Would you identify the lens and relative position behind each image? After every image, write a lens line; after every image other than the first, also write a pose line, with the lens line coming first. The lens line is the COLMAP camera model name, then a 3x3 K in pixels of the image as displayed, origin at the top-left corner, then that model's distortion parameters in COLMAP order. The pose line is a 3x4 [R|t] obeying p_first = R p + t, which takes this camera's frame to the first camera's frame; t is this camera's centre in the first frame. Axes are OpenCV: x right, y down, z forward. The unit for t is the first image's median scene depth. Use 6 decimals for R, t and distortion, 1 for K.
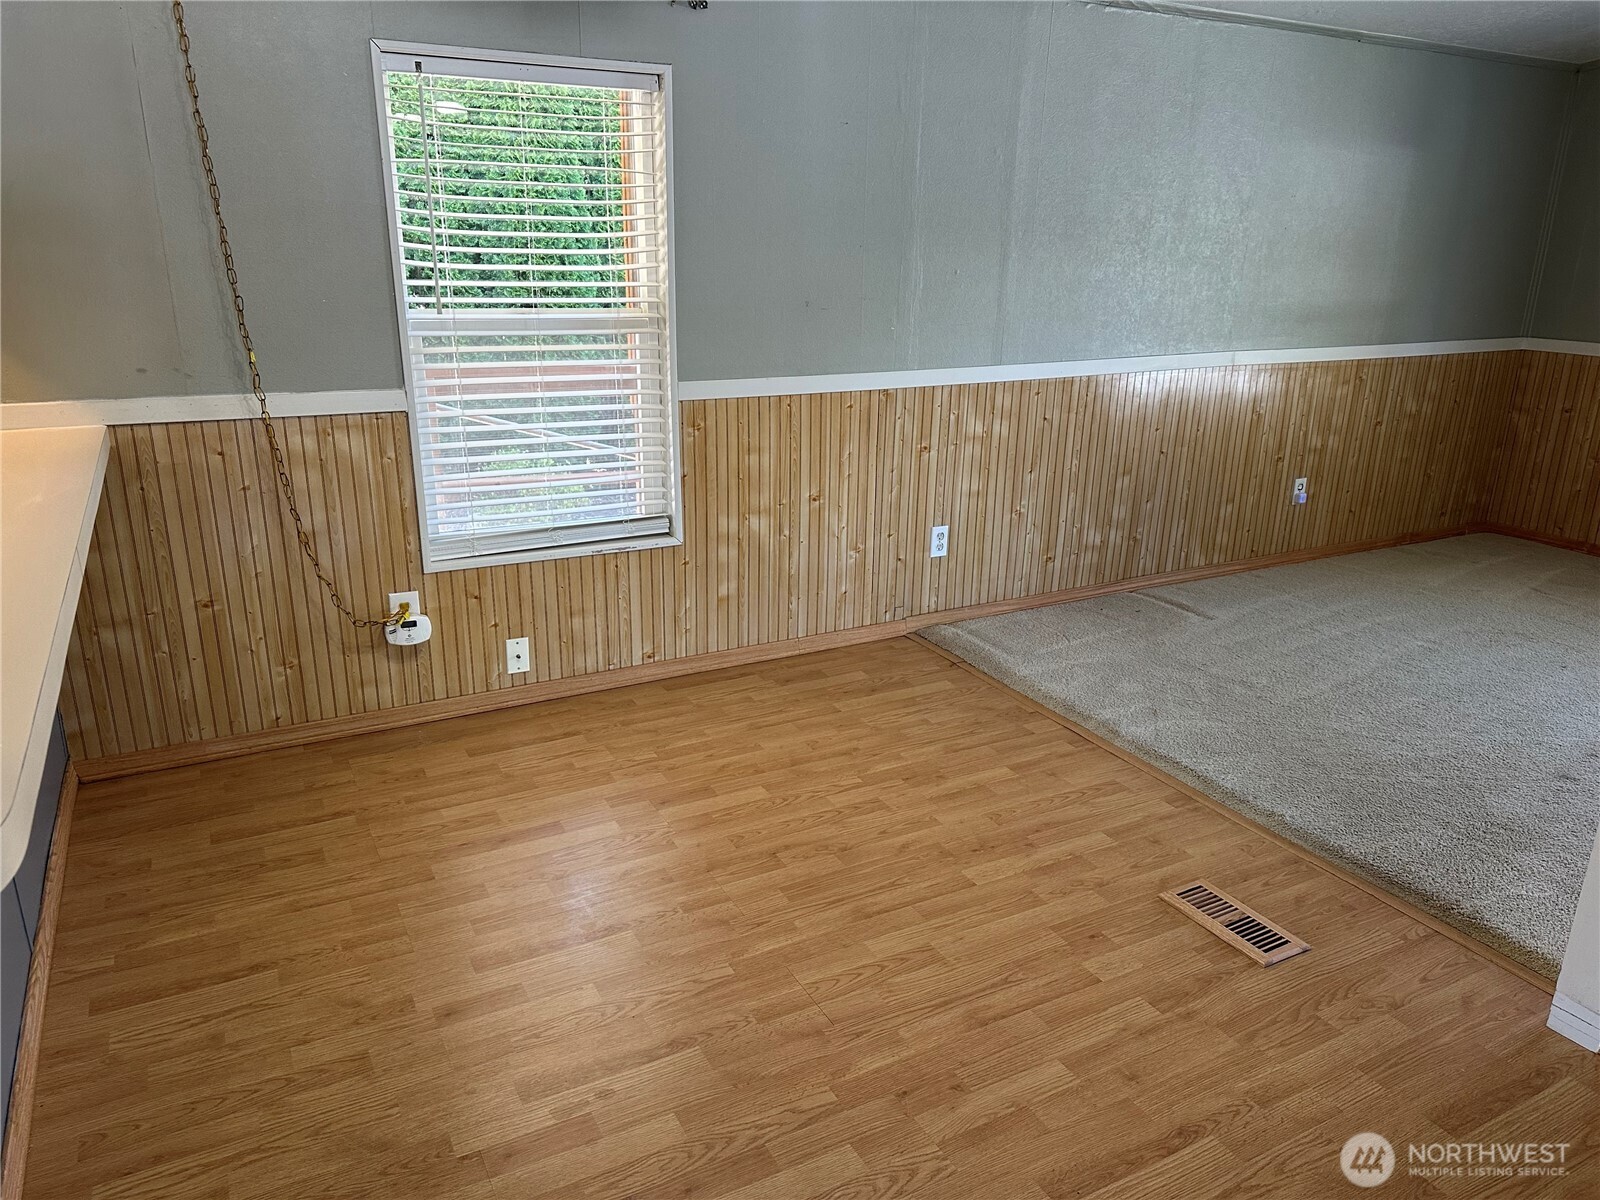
lens RADIAL K [[1110.7, 0, 804.1], [0, 1110.7, 603.9], [0, 0, 1]] dist [0.166421, -0.250330]
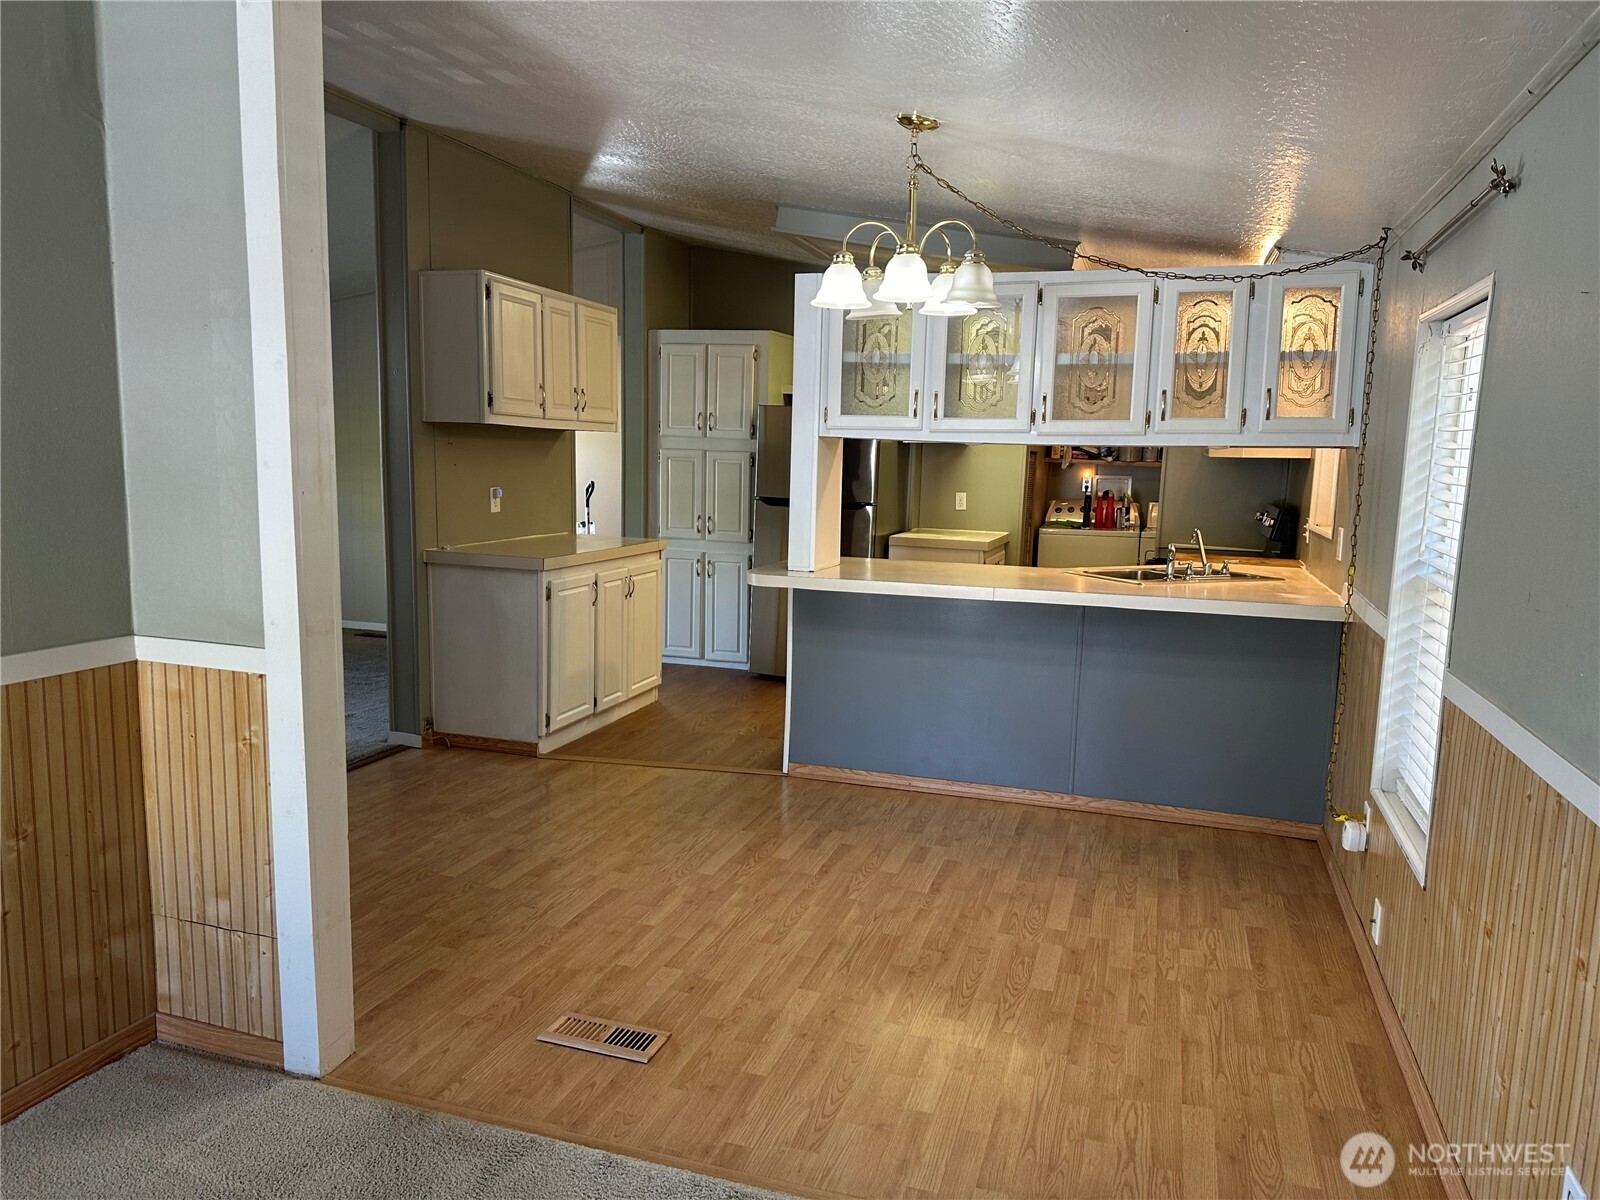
lens RADIAL K [[1109.7, 0, 806.6], [0, 1109.7, 597.1], [0, 0, 1]] dist [0.123926, -0.206891]
pose [[-0.720383, 0.055998, -0.691312, 0.681836], [-0.252293, 0.907296, 0.336396, -0.376231], [0.646062, 0.416747, -0.639473, 1.157962]]
